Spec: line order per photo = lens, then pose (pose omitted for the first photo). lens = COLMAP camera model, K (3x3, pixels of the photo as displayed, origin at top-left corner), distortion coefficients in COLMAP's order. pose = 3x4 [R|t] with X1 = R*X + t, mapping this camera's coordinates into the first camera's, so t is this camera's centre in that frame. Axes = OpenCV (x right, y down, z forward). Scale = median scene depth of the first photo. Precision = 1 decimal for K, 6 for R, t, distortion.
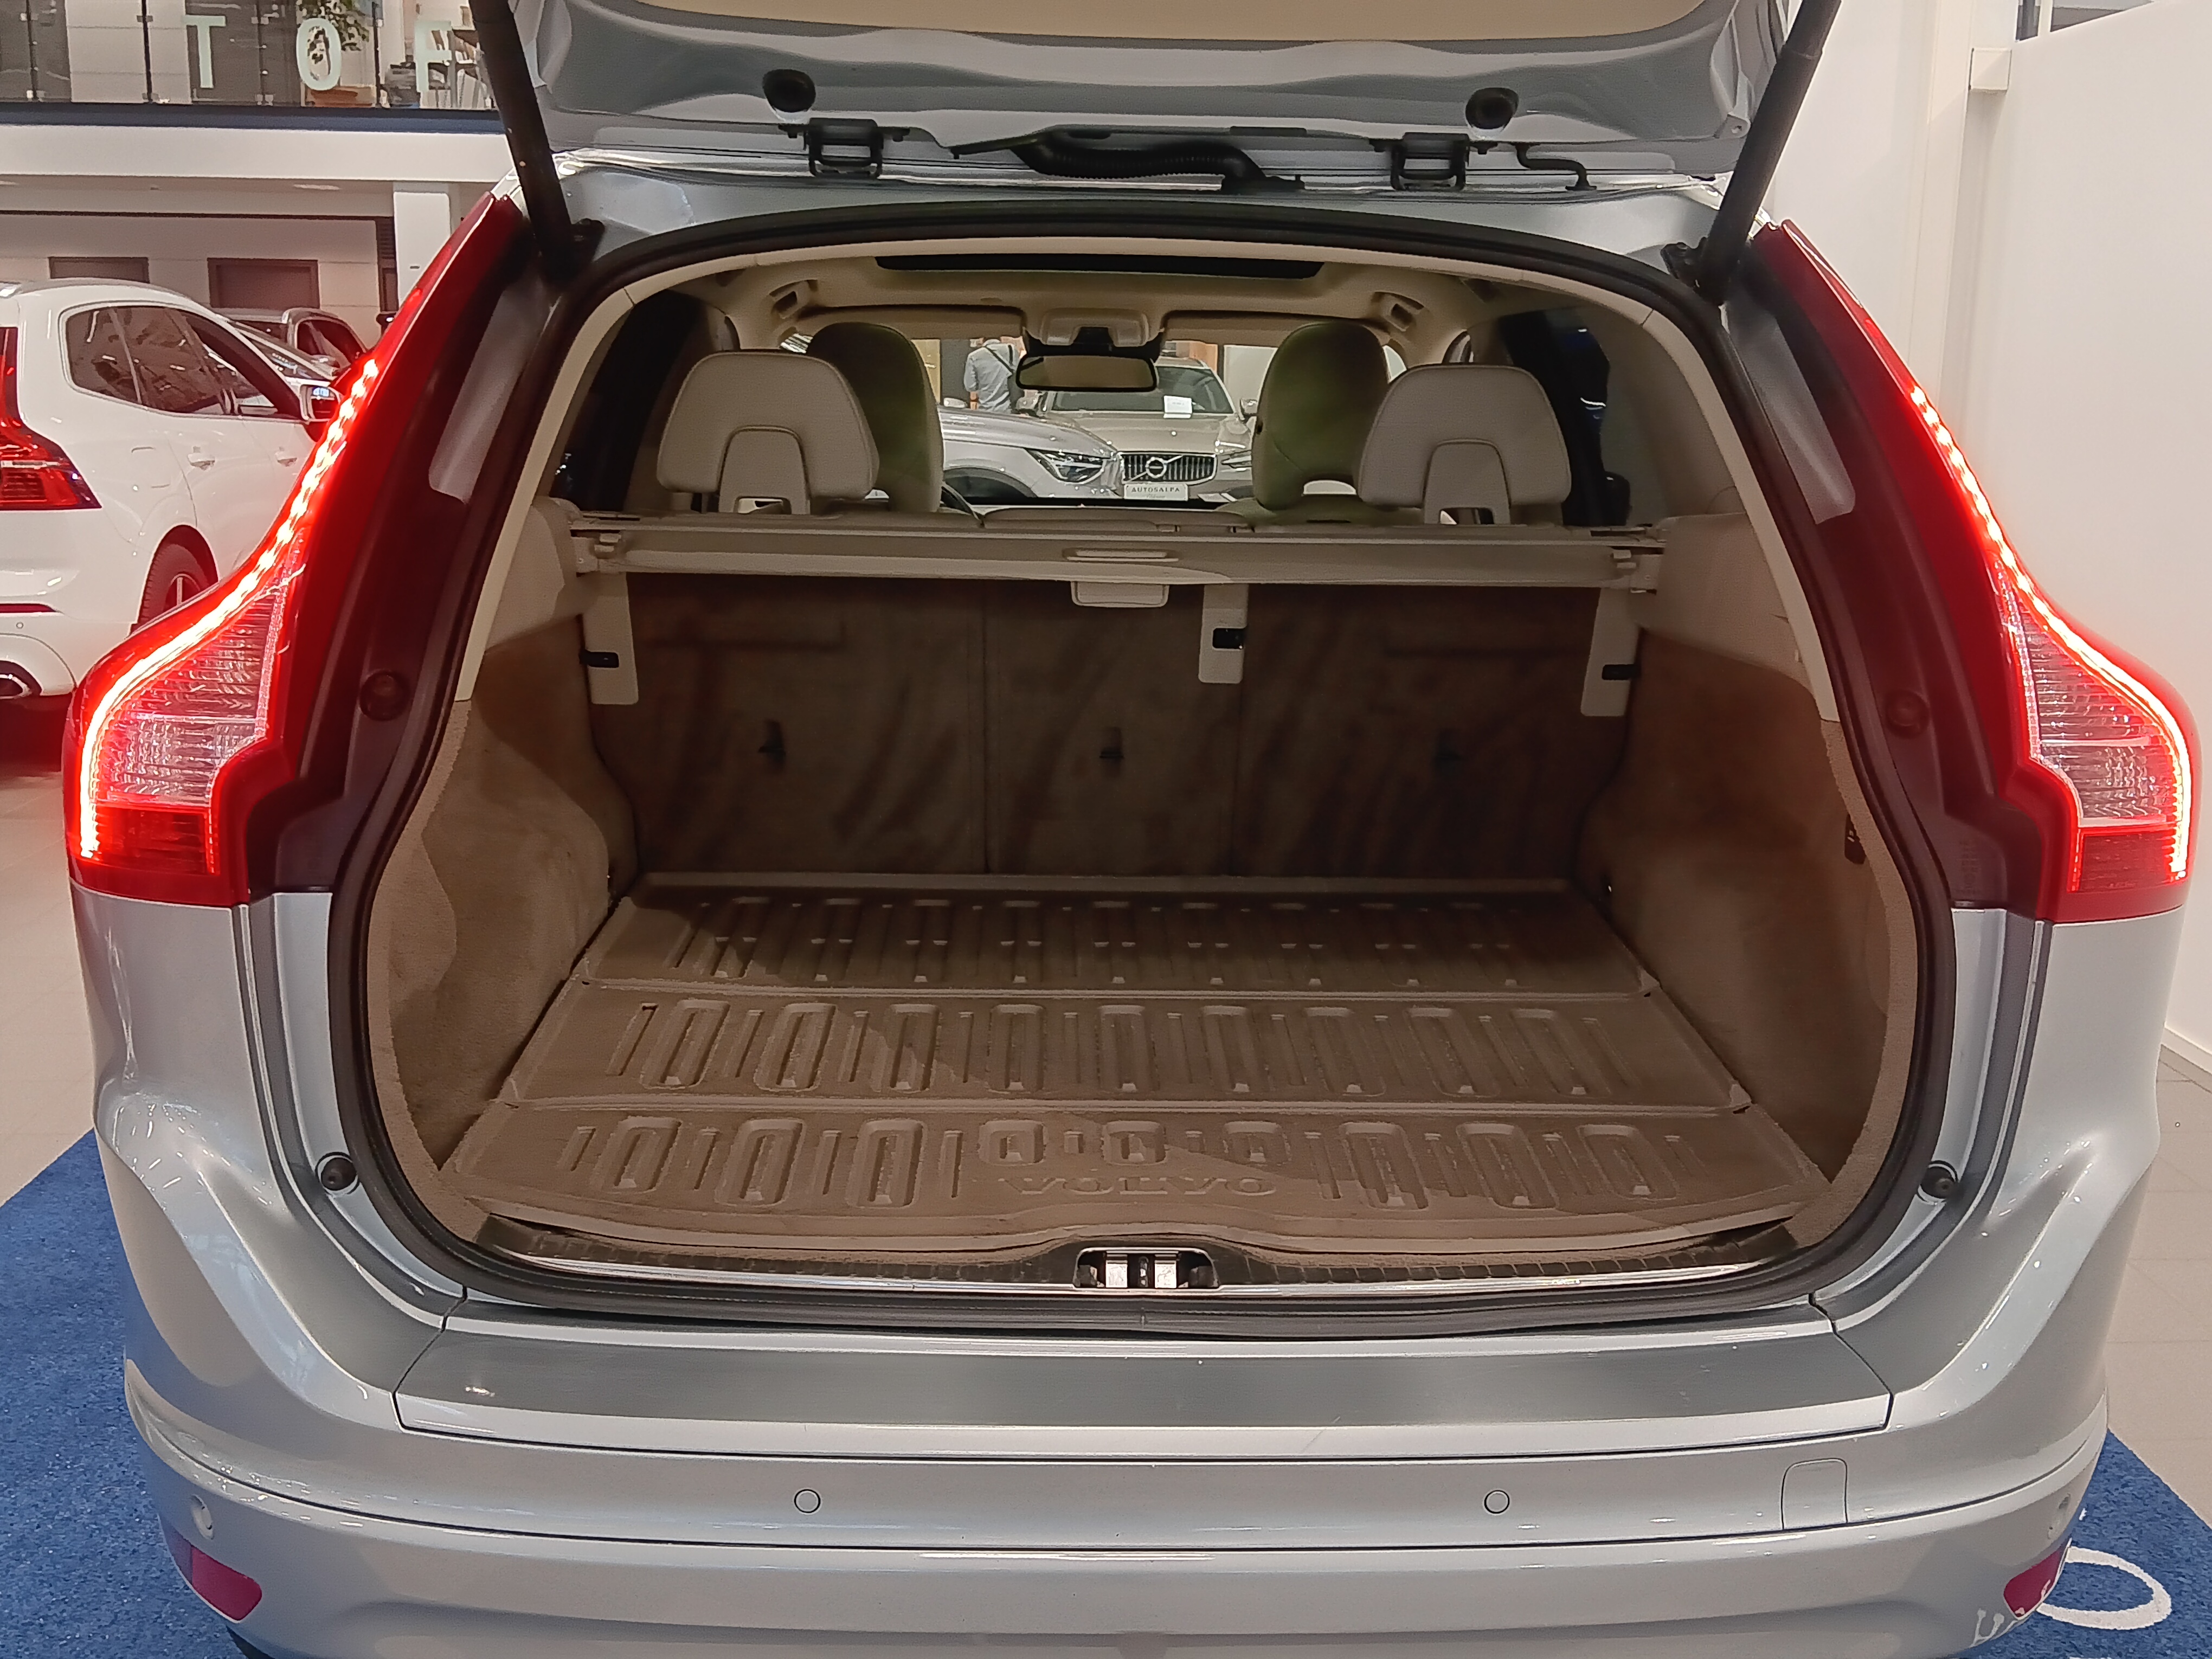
lens RADIAL K [[2203.1, 0, 1166.1], [0, 2203.1, 833.1], [0, 0, 1]] dist [0.007772, -0.024718]
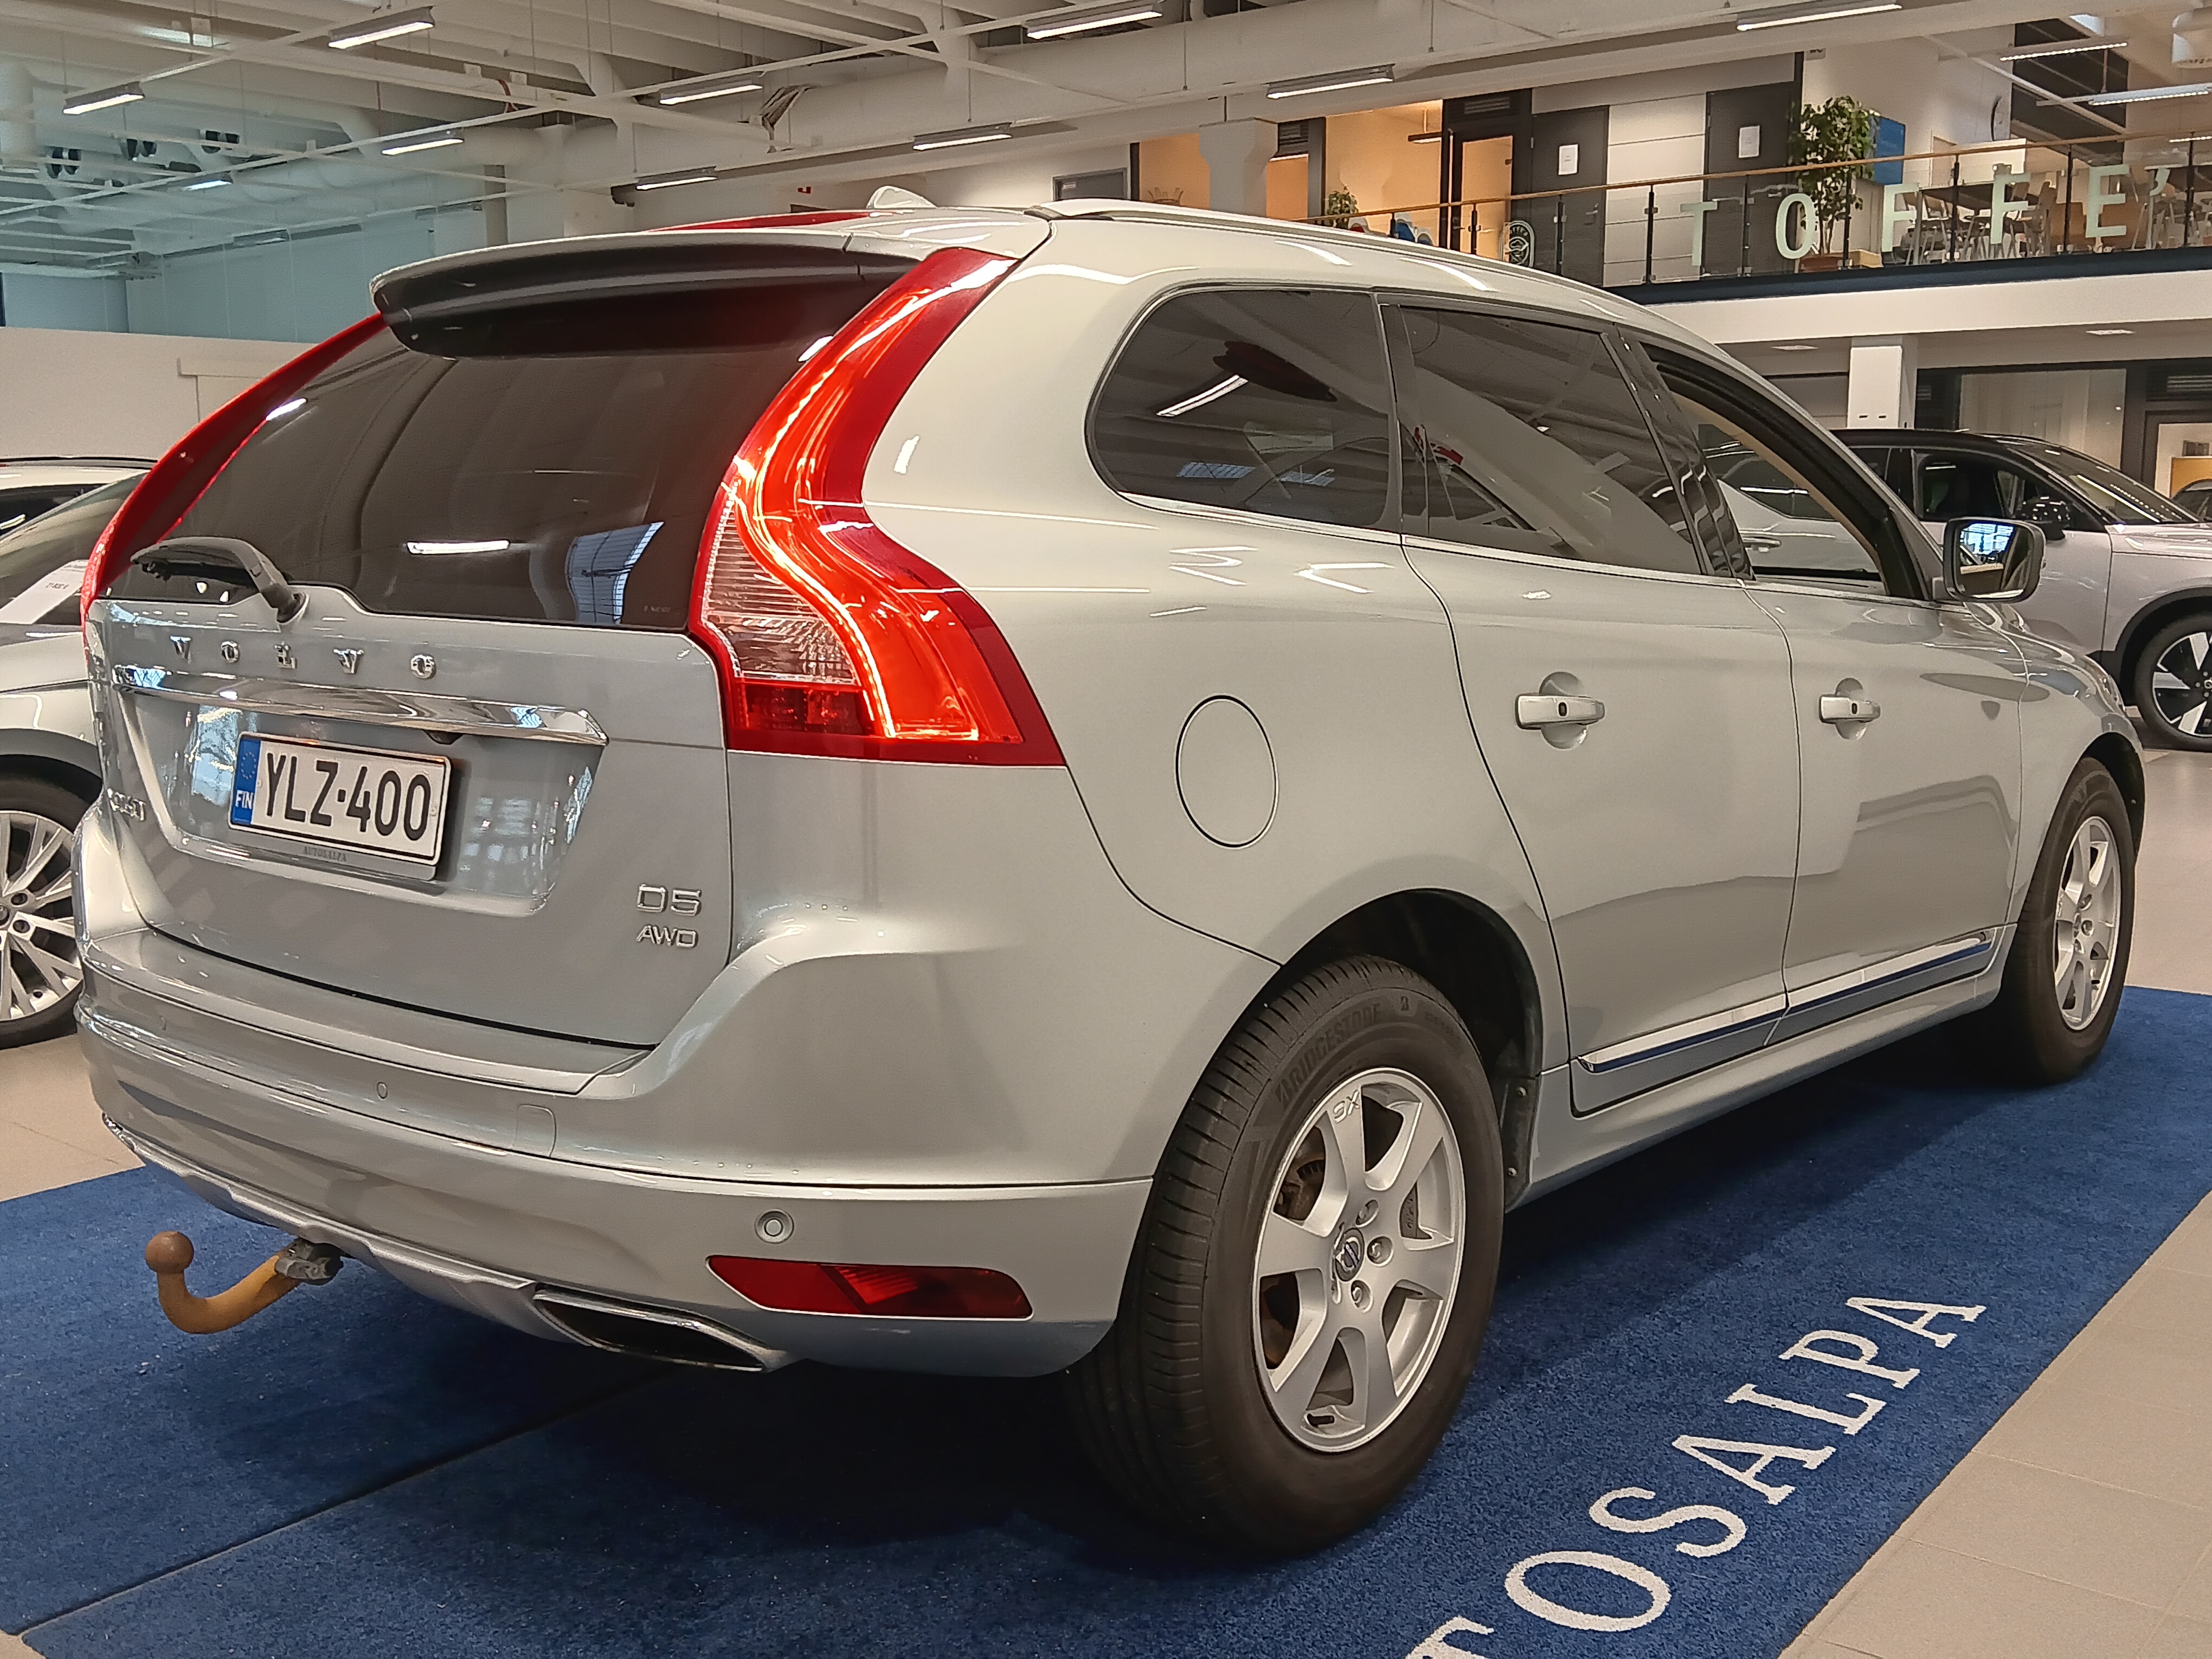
lens RADIAL K [[2187.8, 0, 1166.3], [0, 2187.8, 824.9], [0, 0, 1]] dist [0.019472, -0.016818]
pose [[0.758120, 0.077095, -0.647542, 0.249157], [-0.124277, 0.991869, -0.027410, 0.015179], [0.640164, 0.101254, 0.761537, 0.027925]]
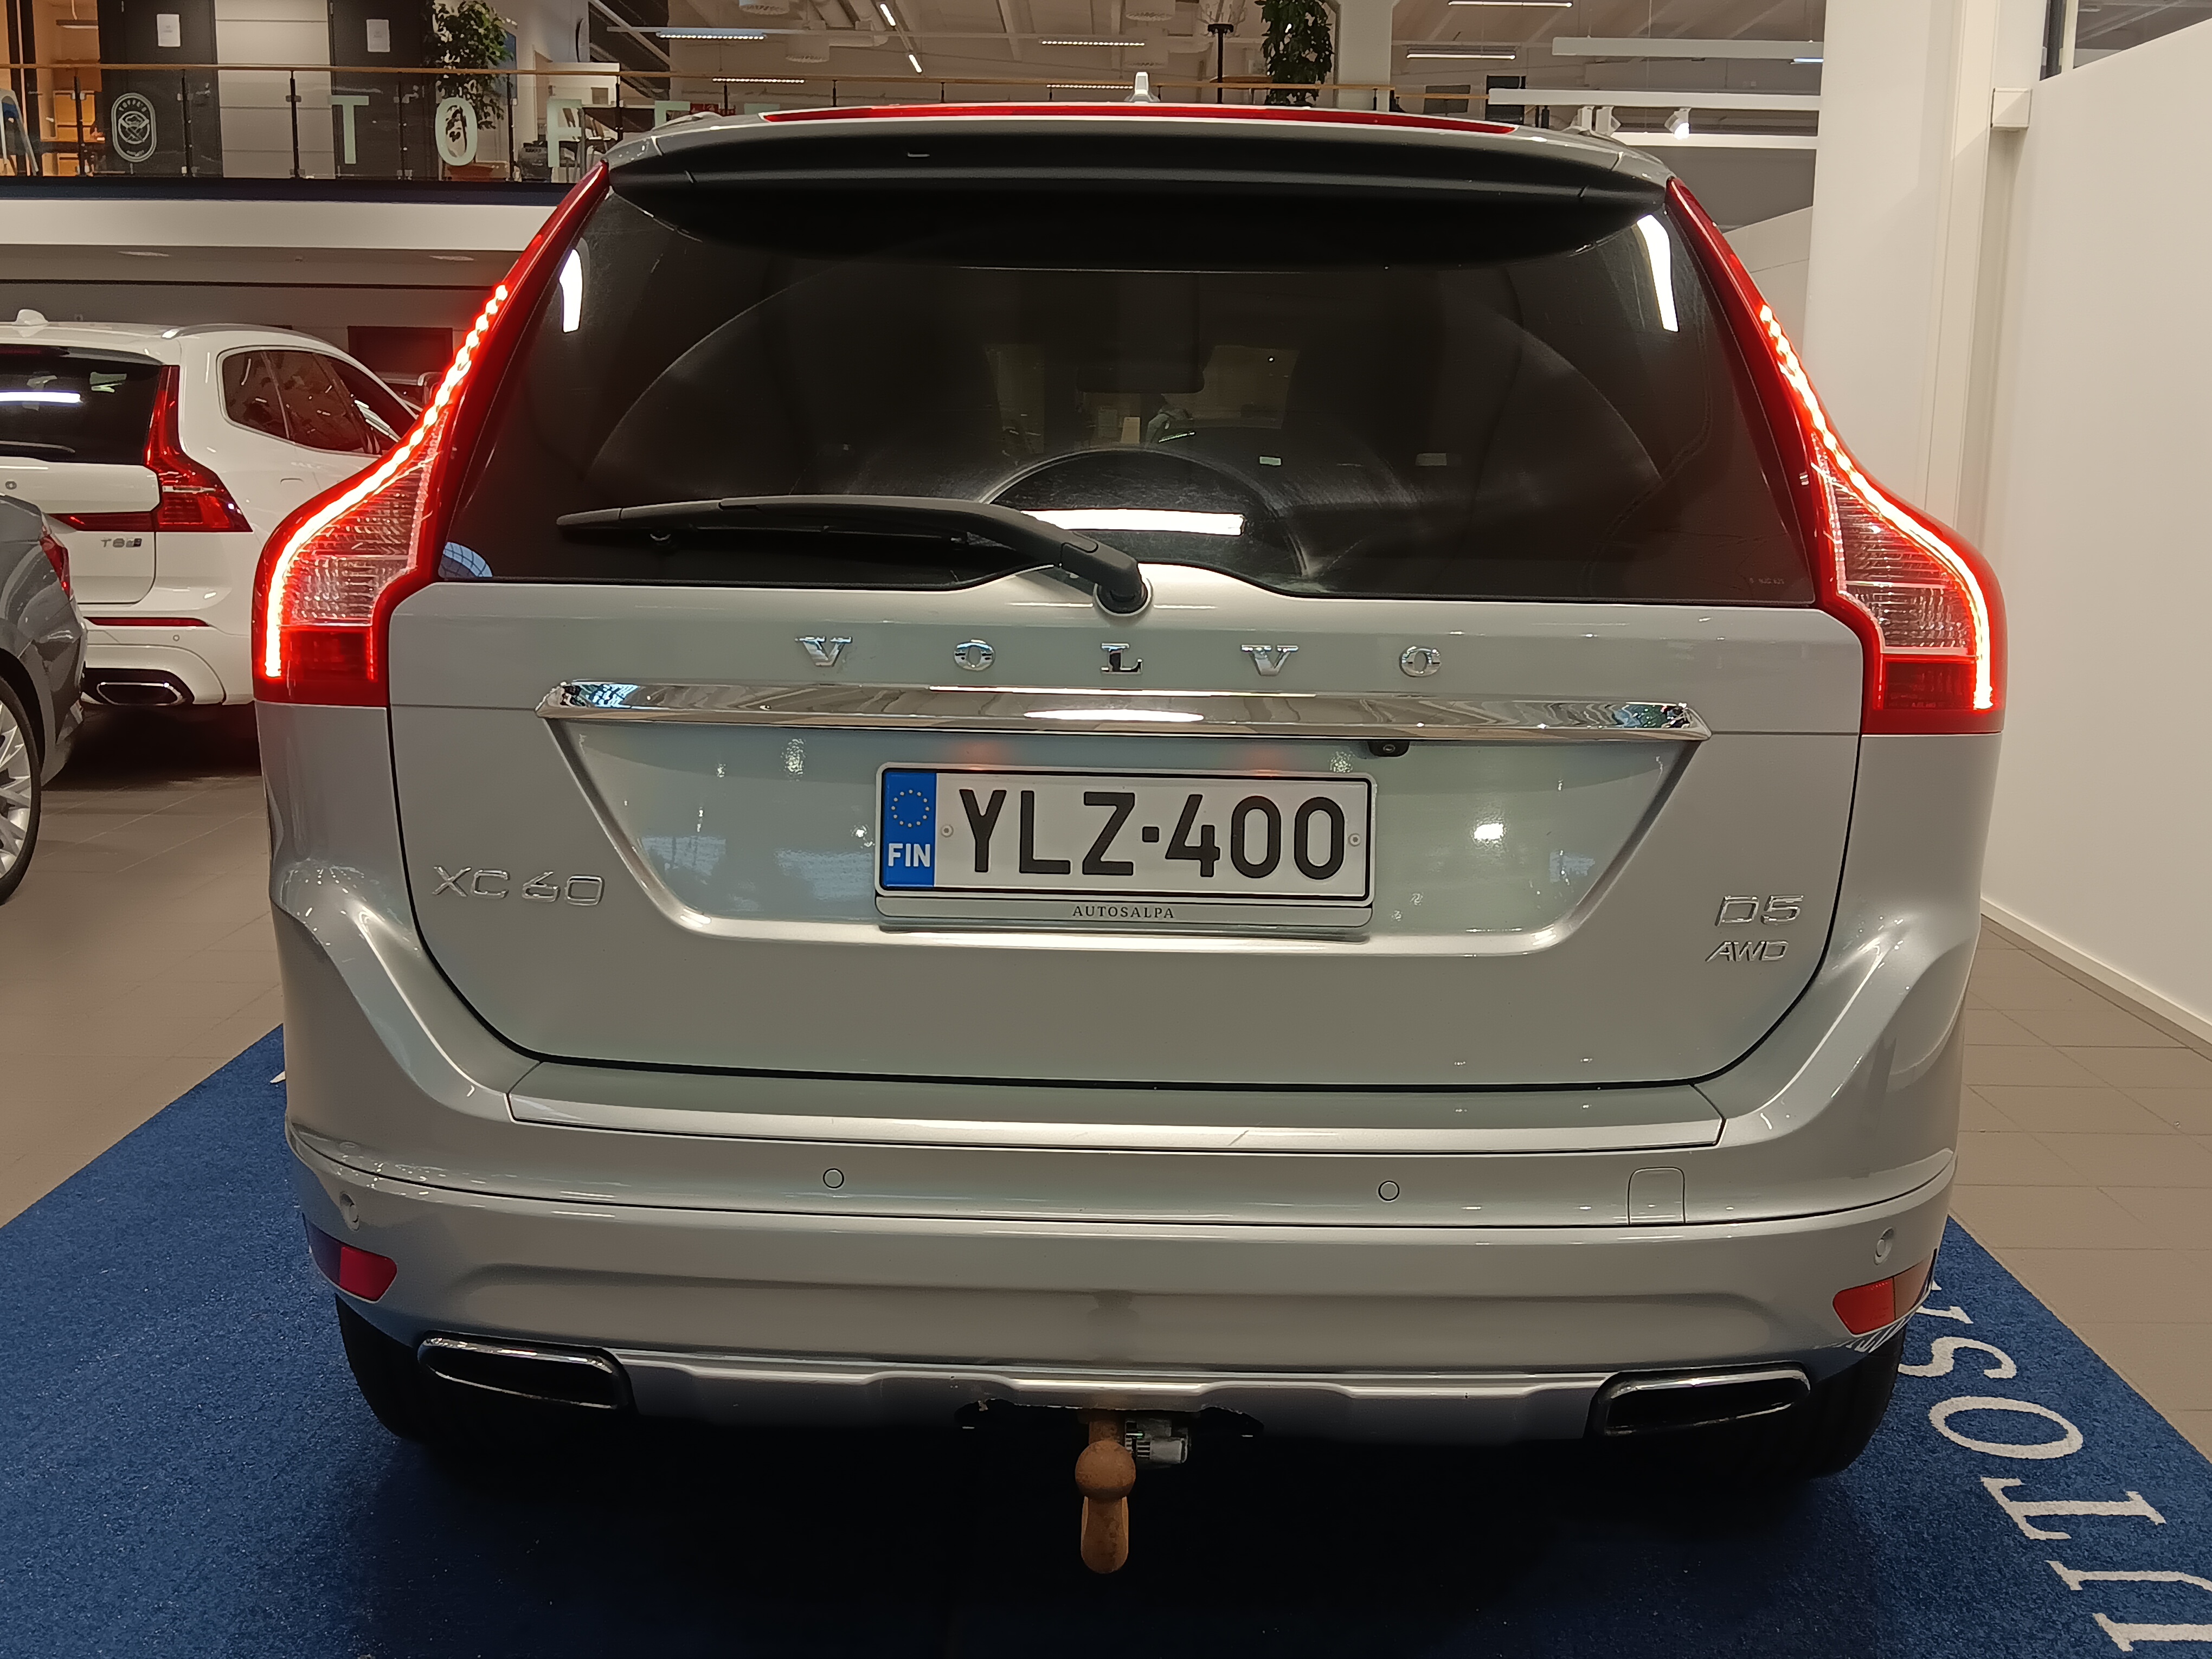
lens RADIAL K [[2187.8, 0, 1166.3], [0, 2187.8, 824.9], [0, 0, 1]] dist [0.019472, -0.016818]
pose [[0.998815, 0.006181, -0.048278, 0.013446], [-0.007835, 0.999386, -0.034150, 0.022834], [0.048037, 0.034488, 0.998250, -0.036849]]
